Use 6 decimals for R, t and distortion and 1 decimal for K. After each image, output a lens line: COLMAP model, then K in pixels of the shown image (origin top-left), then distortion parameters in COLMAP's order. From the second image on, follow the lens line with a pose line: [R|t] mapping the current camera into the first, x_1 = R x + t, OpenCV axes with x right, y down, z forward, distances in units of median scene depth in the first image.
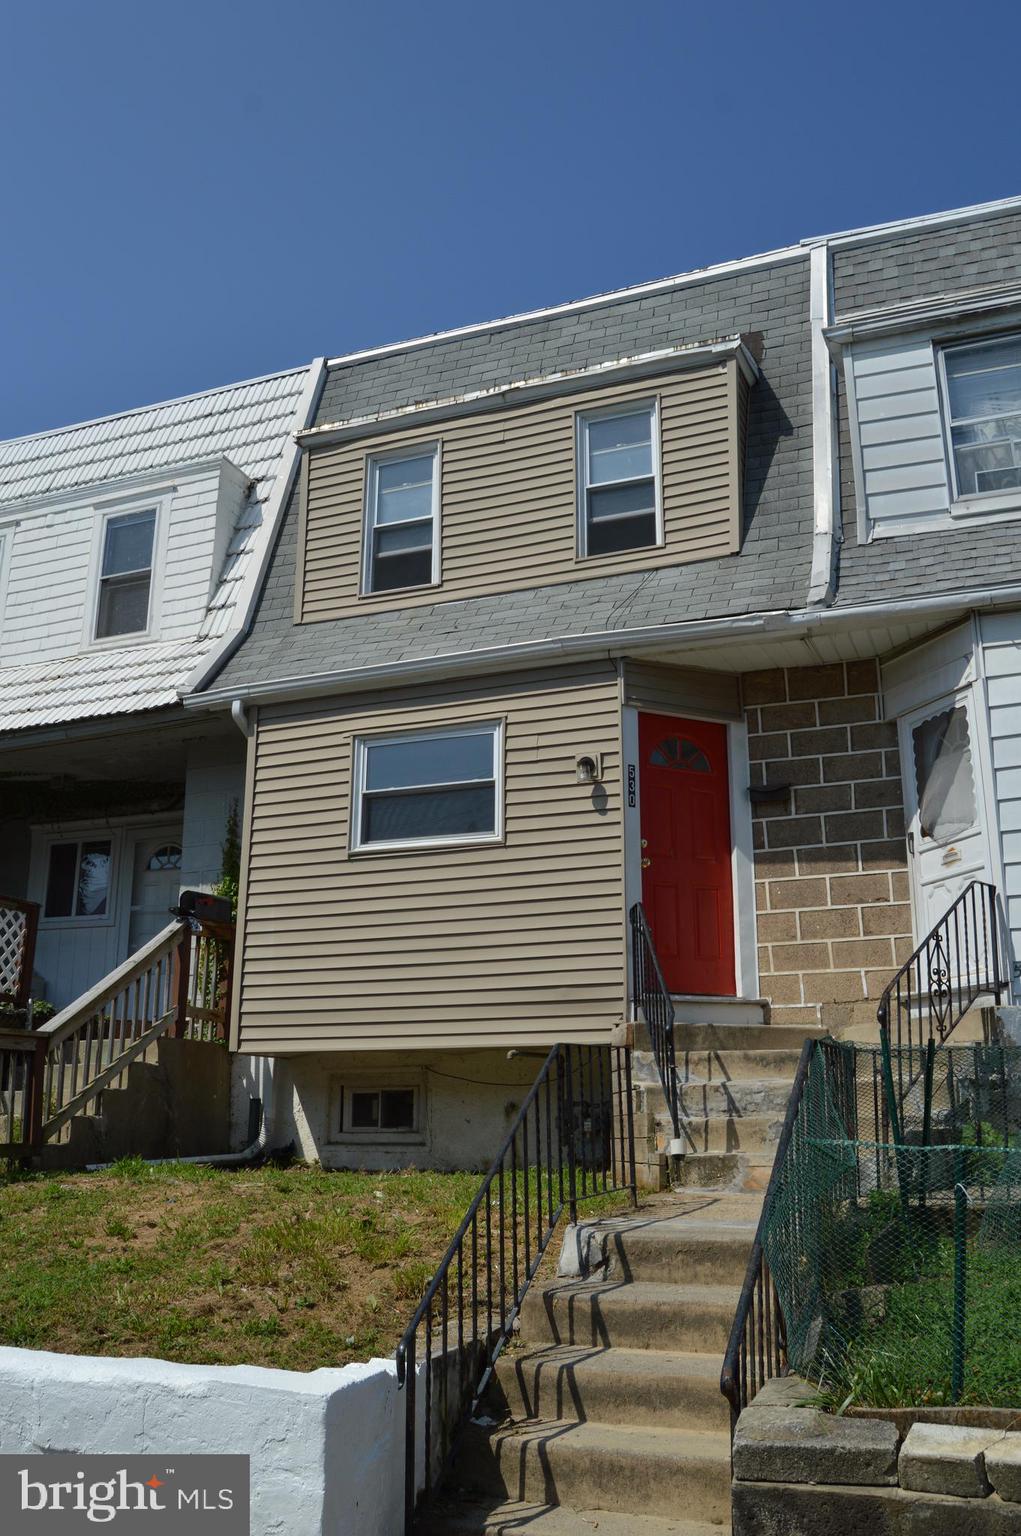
lens RADIAL K [[1304.5, 0, 506.9], [0, 1304.5, 783.5], [0, 0, 1]] dist [-0.090781, 0.031448]
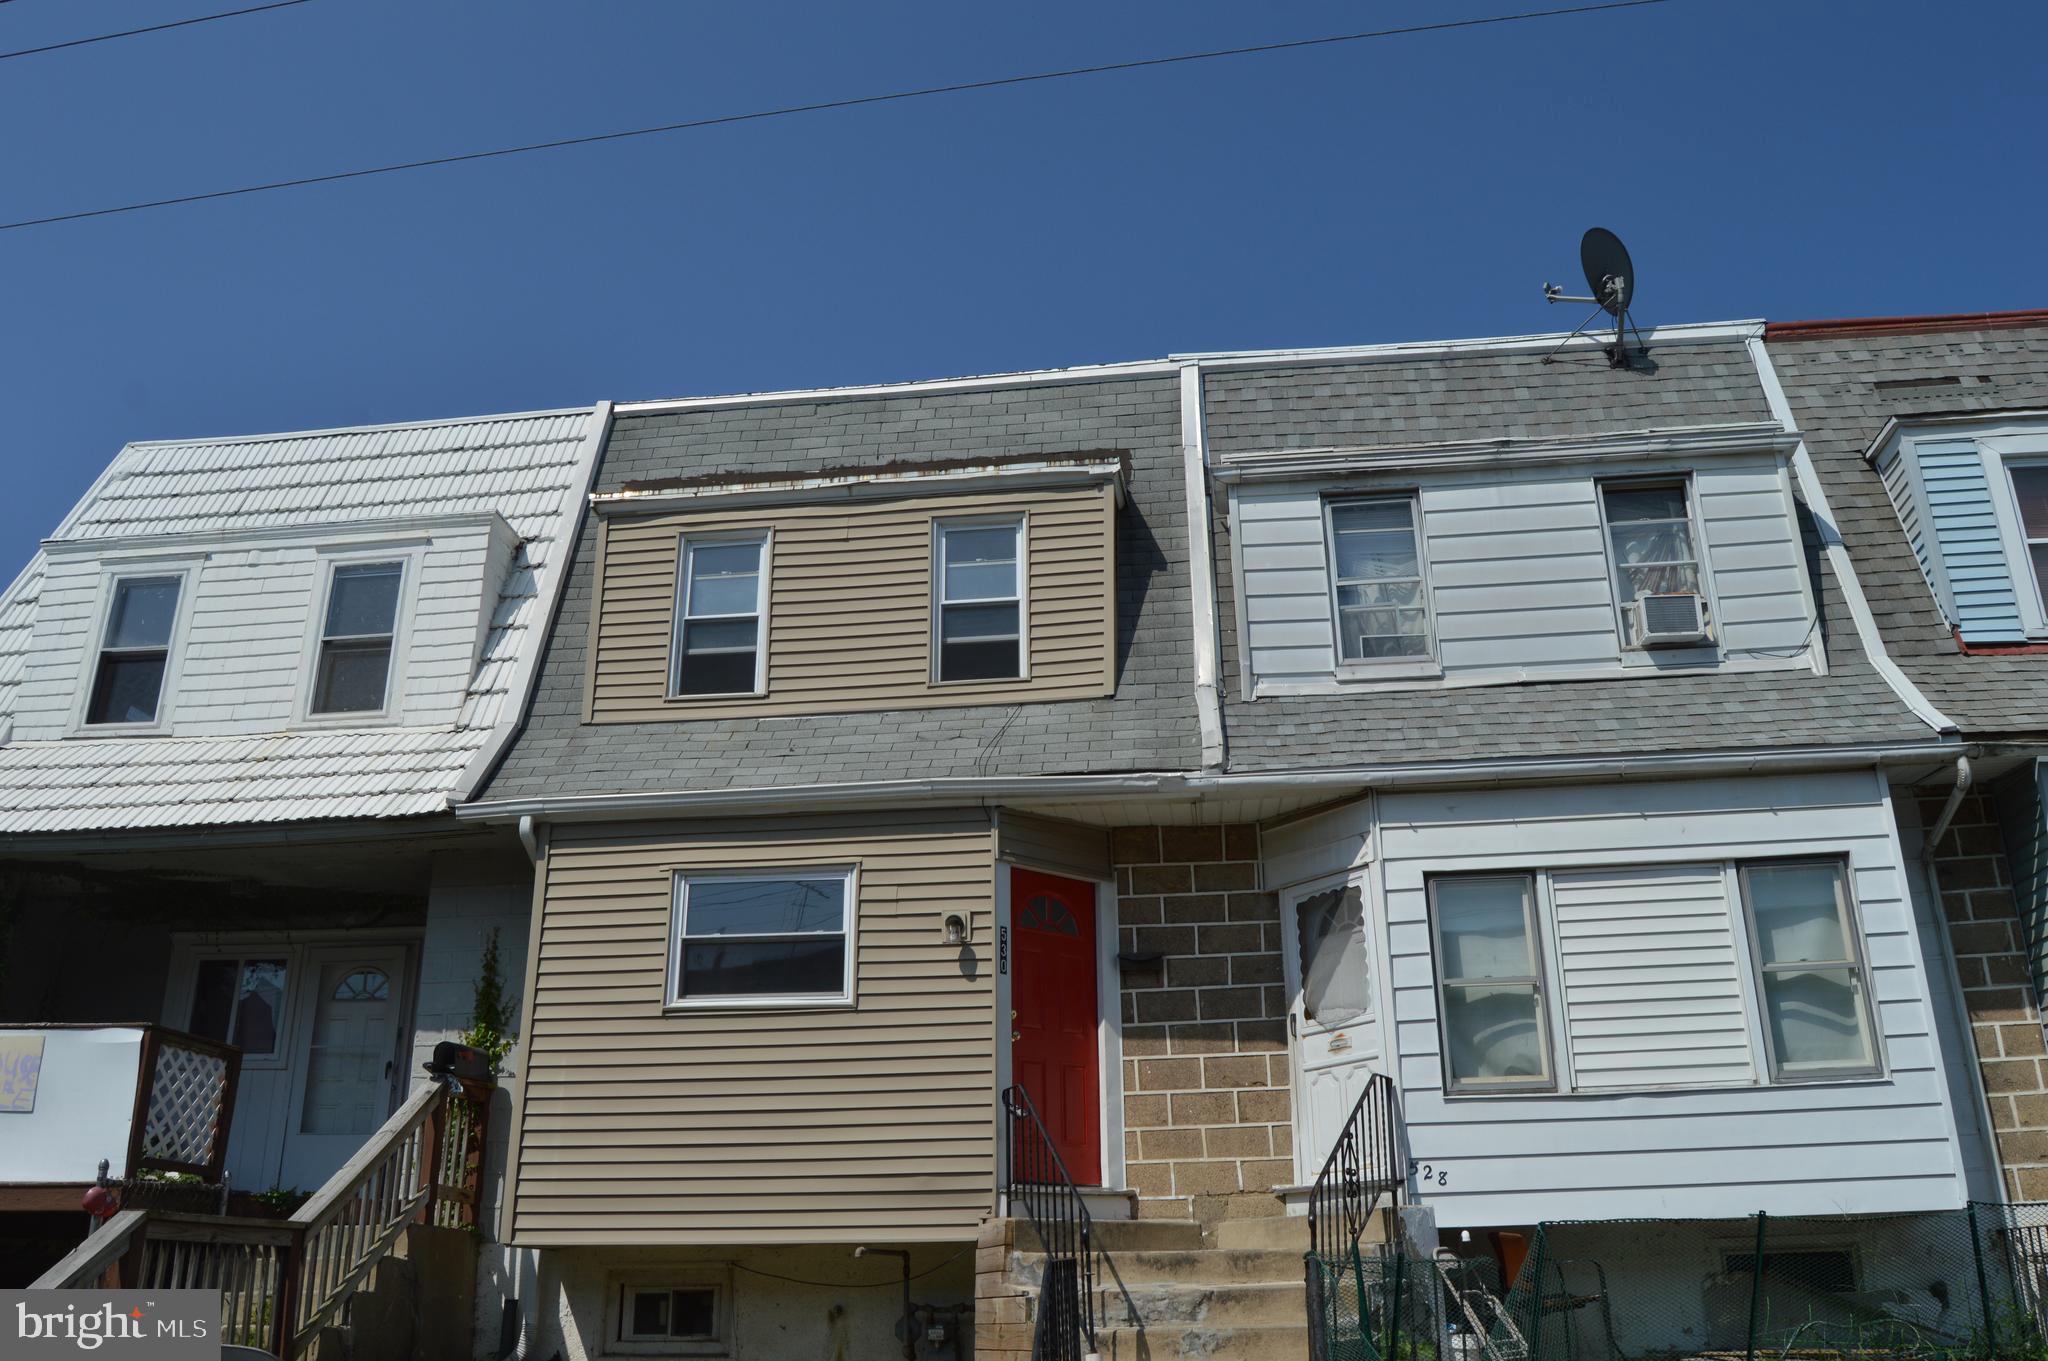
lens RADIAL K [[1615.1, 0, 1019.3], [0, 1615.1, 690.7], [0, 0, 1]] dist [-0.098942, 0.037437]
pose [[0.964035, 0.083072, 0.252459, -0.179945], [-0.055381, 0.991834, -0.114888, -0.045989], [-0.259941, 0.096774, 0.960763, -0.092580]]
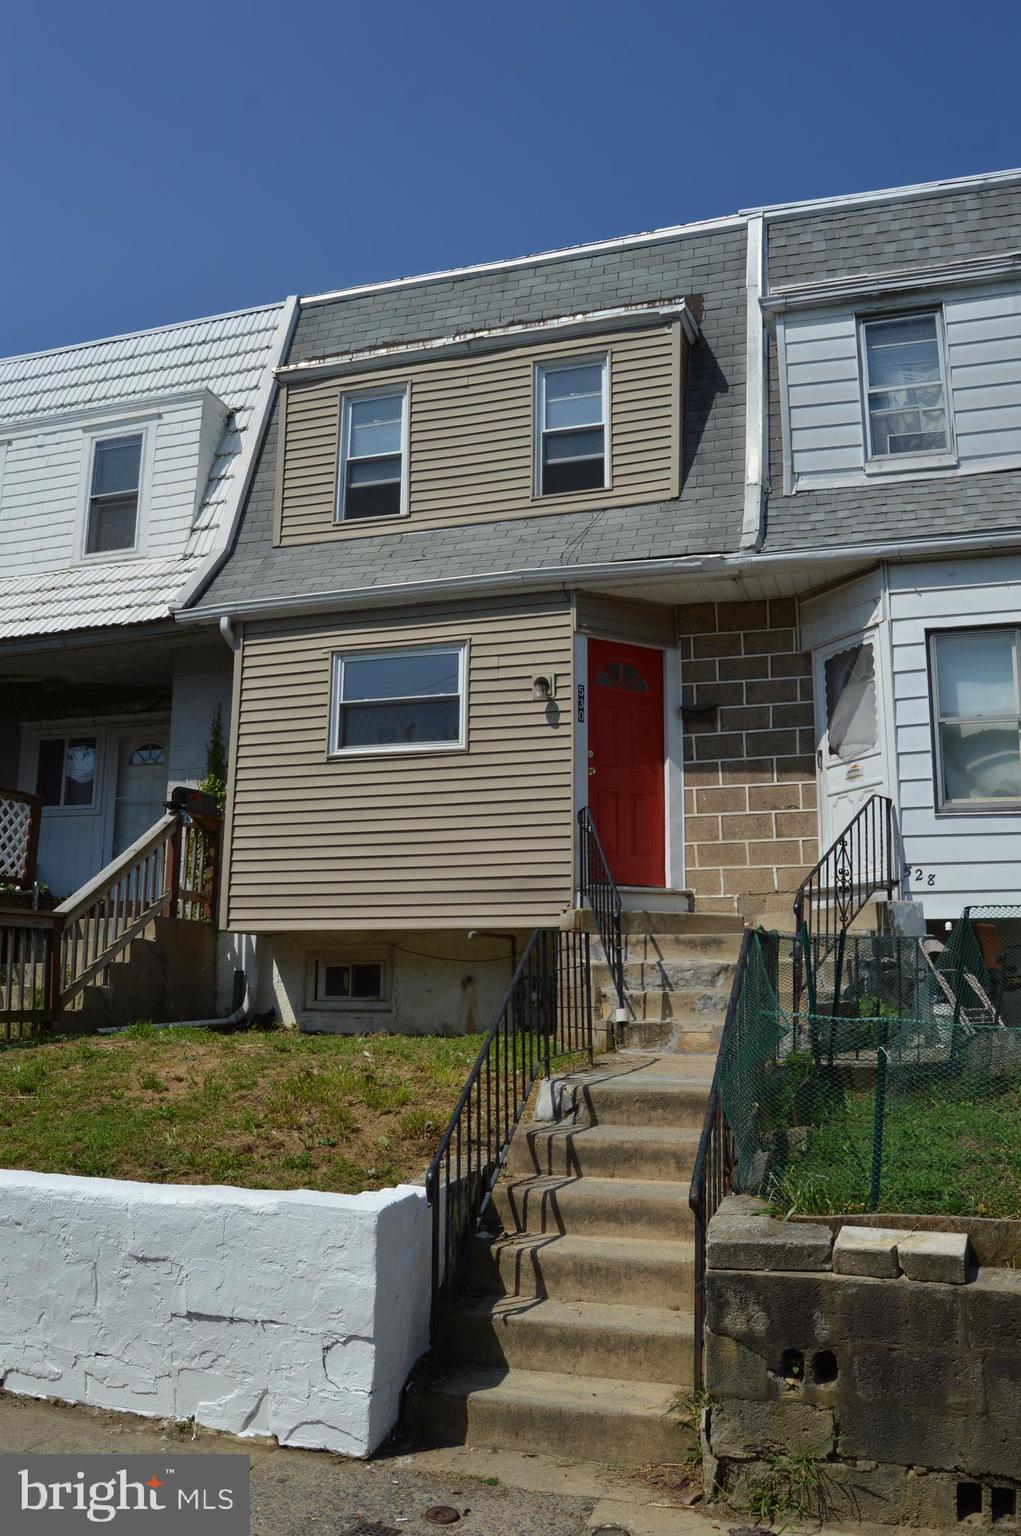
lens RADIAL K [[1211.3, 0, 504.9], [0, 1211.3, 784.4], [0, 0, 1]] dist [-0.098942, 0.037437]
pose [[0.997493, 0.017383, 0.068596, -0.039708], [-0.023282, 0.996009, 0.086162, -0.016333], [-0.066824, -0.087543, 0.993917, -0.052808]]
